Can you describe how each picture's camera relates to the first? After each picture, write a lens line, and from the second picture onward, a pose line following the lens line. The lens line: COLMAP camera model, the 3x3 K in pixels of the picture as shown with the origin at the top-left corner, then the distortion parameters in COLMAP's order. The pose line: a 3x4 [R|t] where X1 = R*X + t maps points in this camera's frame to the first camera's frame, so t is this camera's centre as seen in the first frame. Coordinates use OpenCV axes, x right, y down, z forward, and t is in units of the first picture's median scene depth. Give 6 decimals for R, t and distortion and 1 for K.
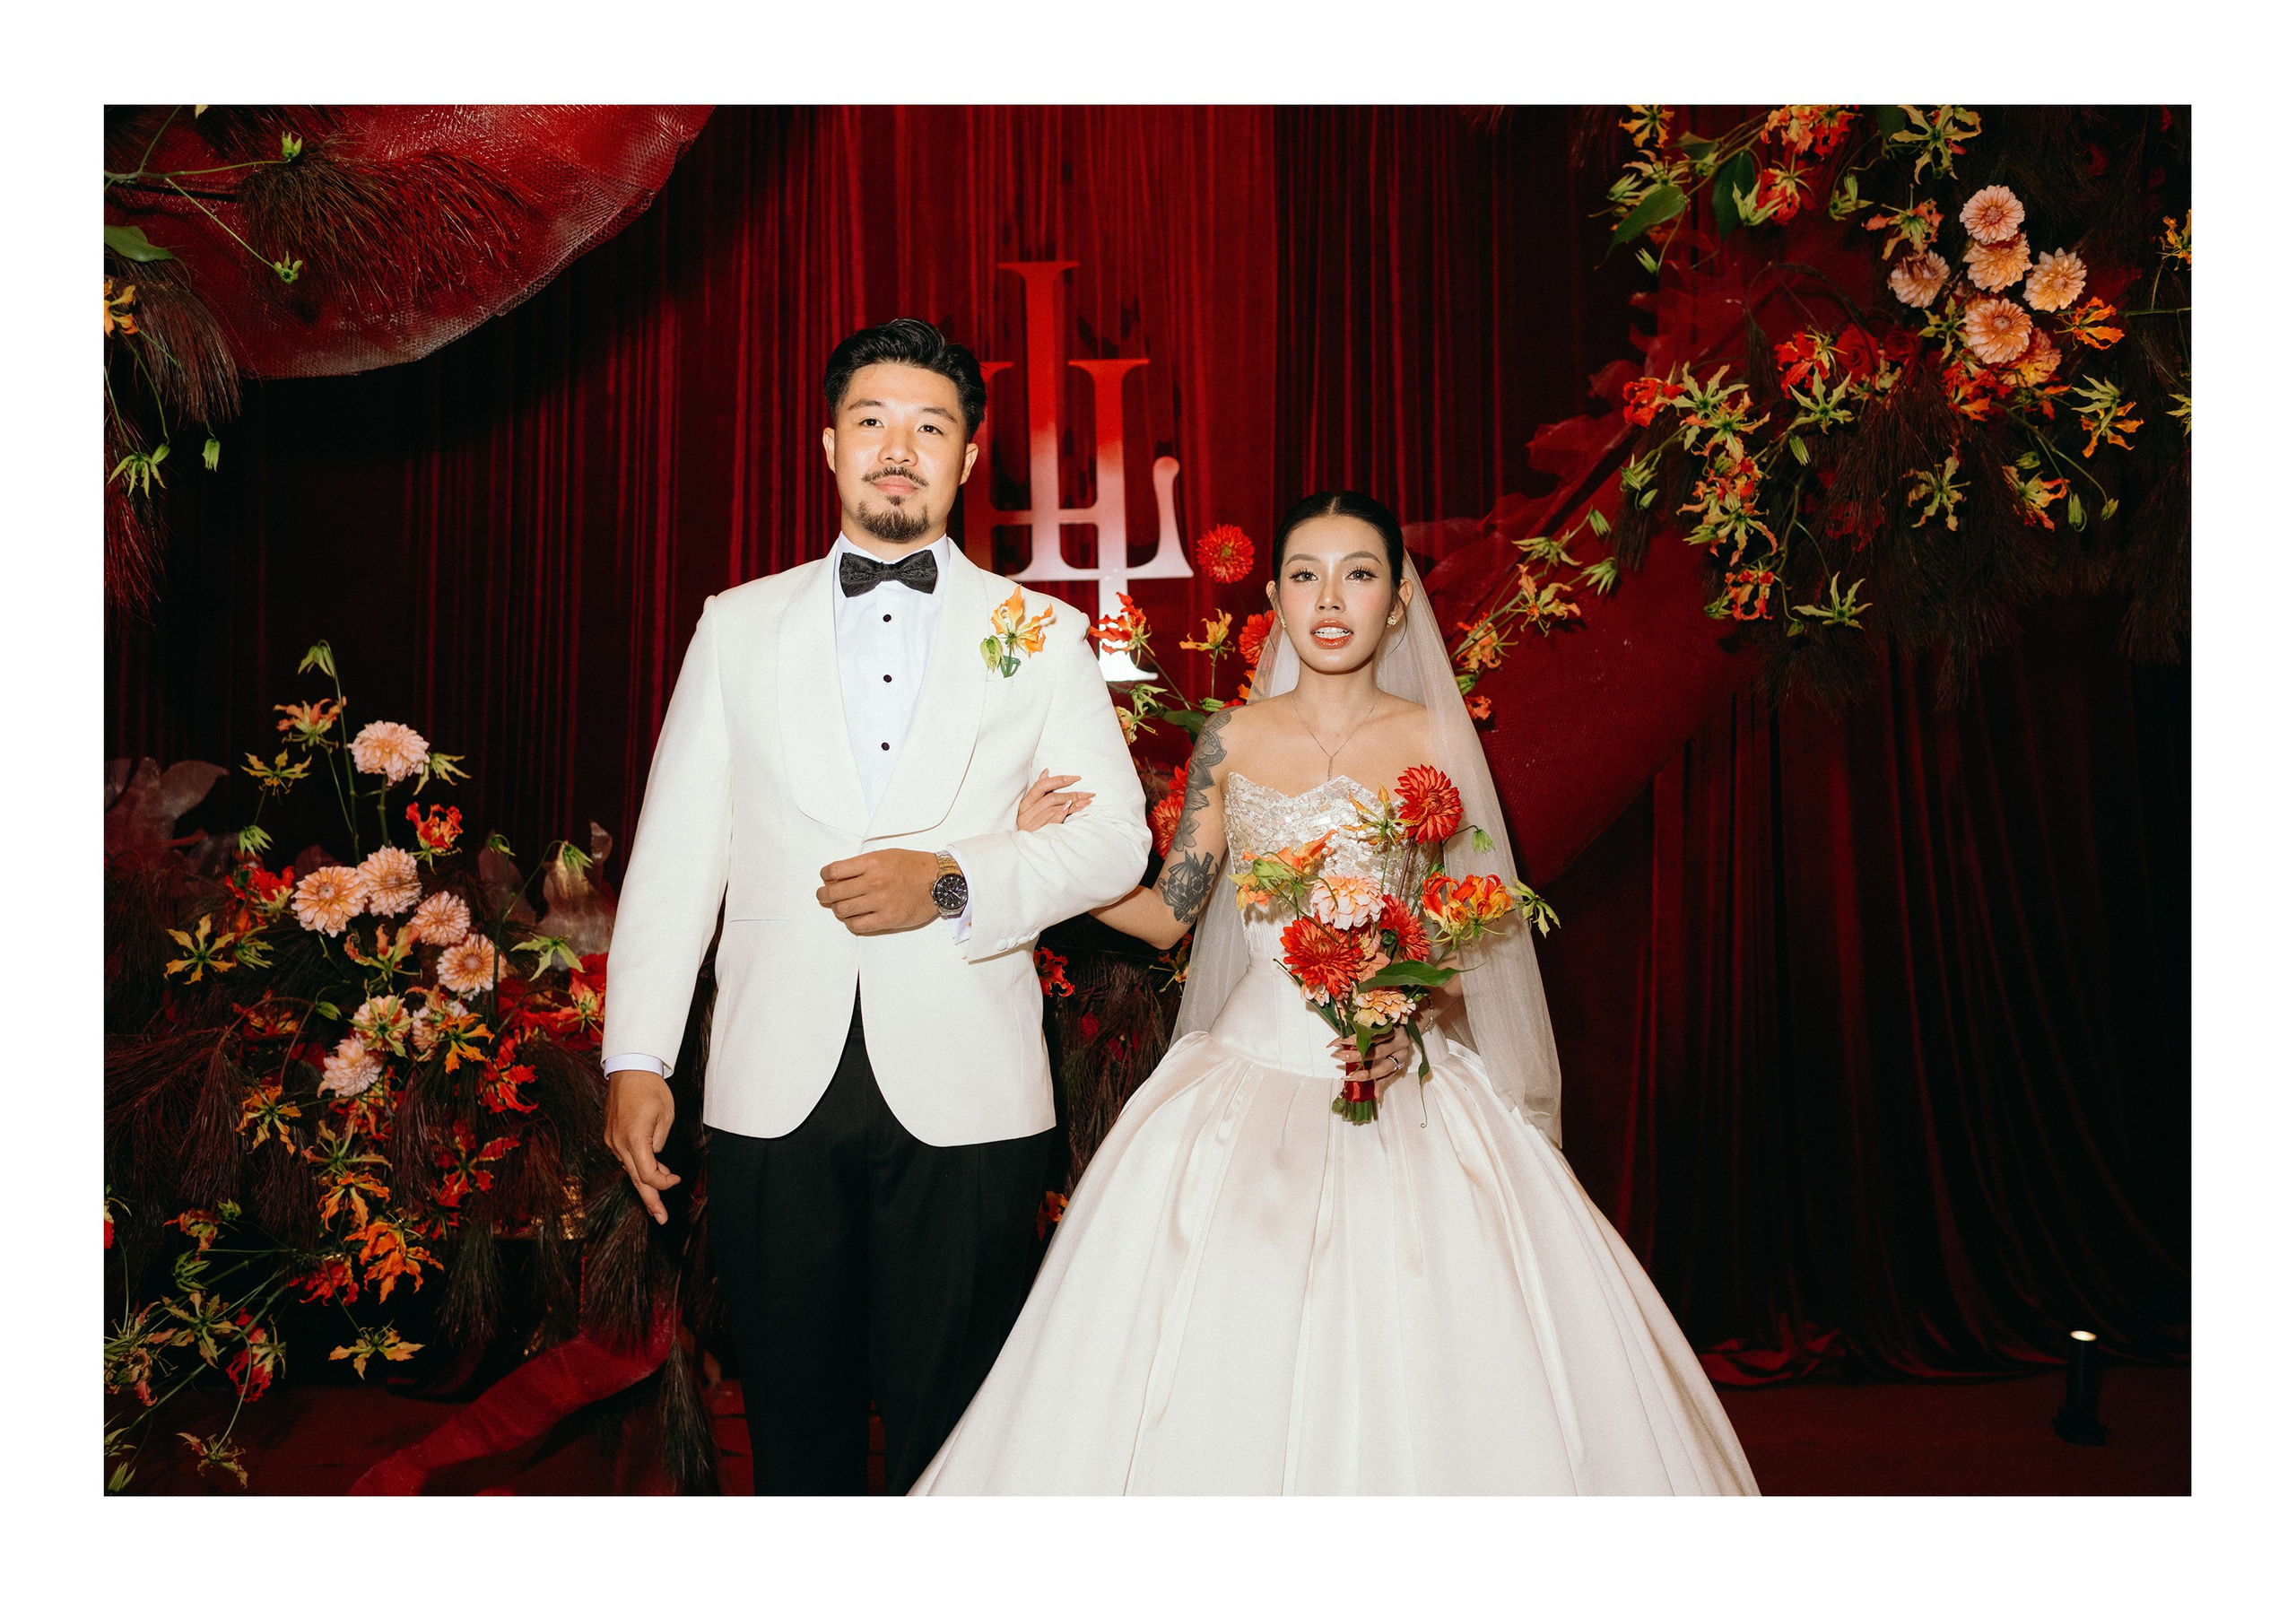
lens RADIAL K [[2019.7, 0, 1126.5], [0, 2019.7, 812.3], [0, 0, 1]] dist [-0.012528, 0.026259]
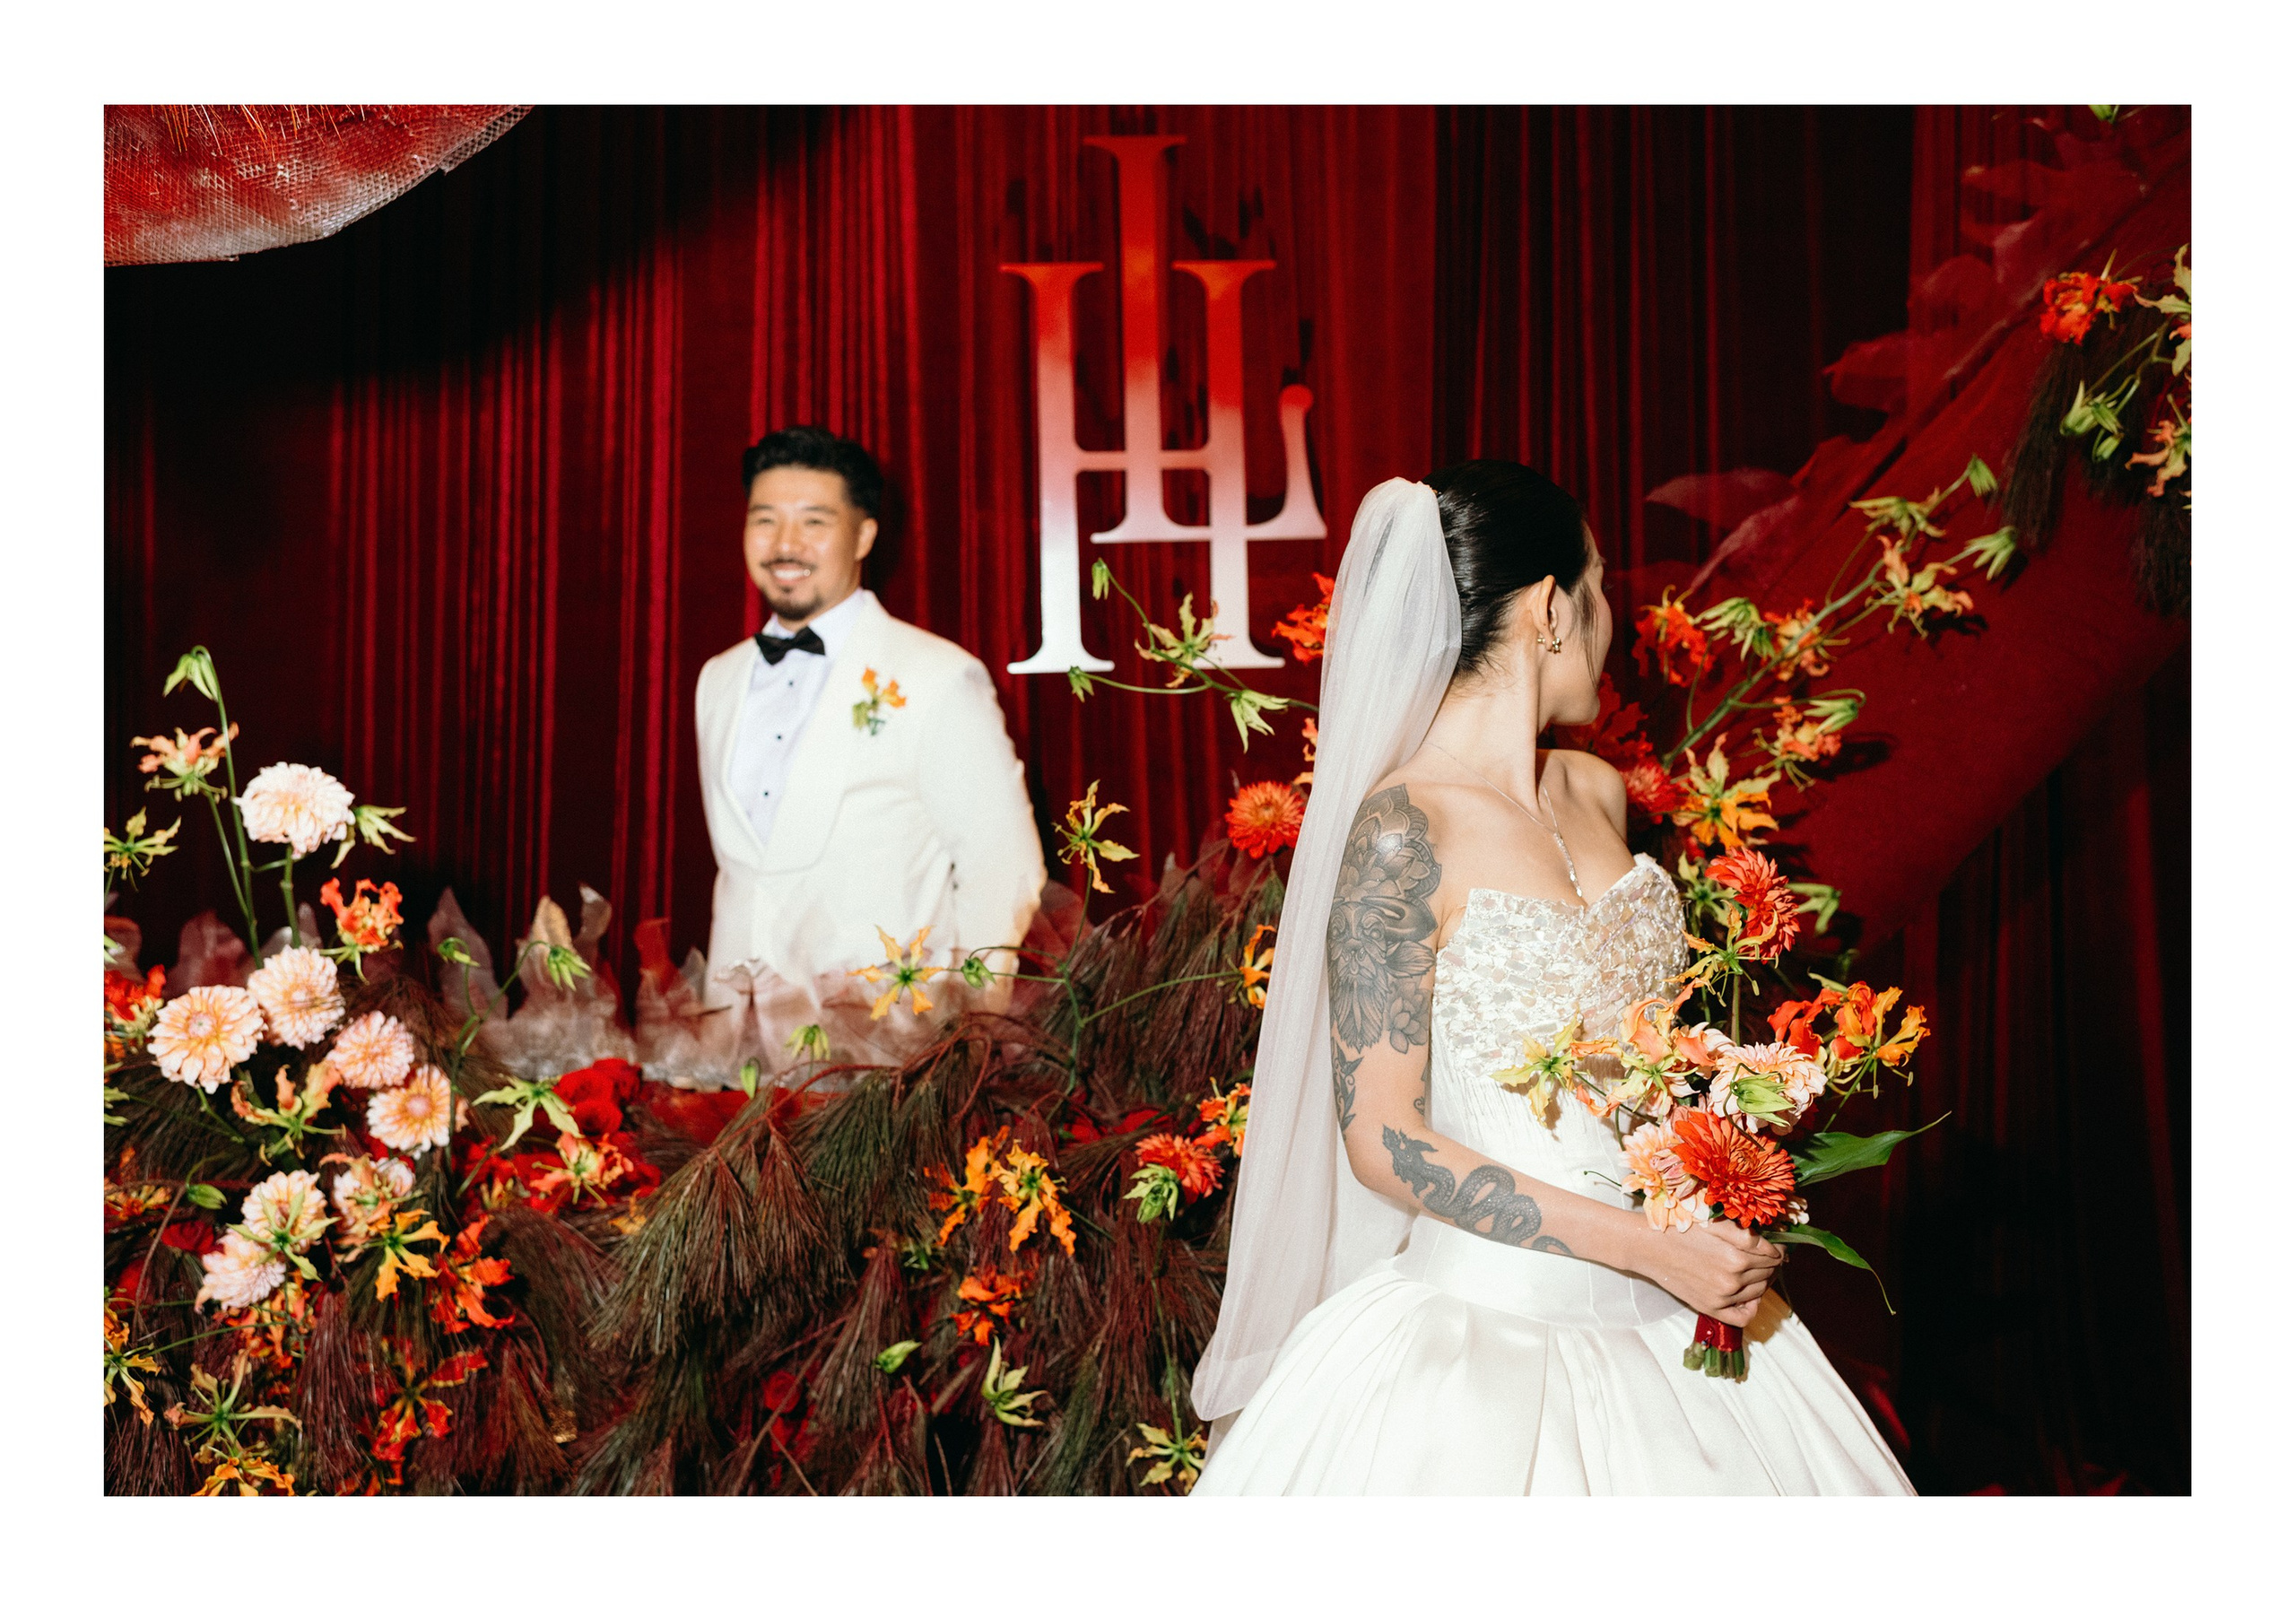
lens RADIAL K [[2019.7, 0, 1103.2], [0, 2019.7, 805.6], [0, 0, 1]] dist [-0.012528, 0.026259]
pose [[0.999976, -0.000359, 0.006911, -0.089063], [0.000147, 0.999529, 0.030699, -0.051201], [-0.006919, -0.030697, 0.999505, 0.294673]]
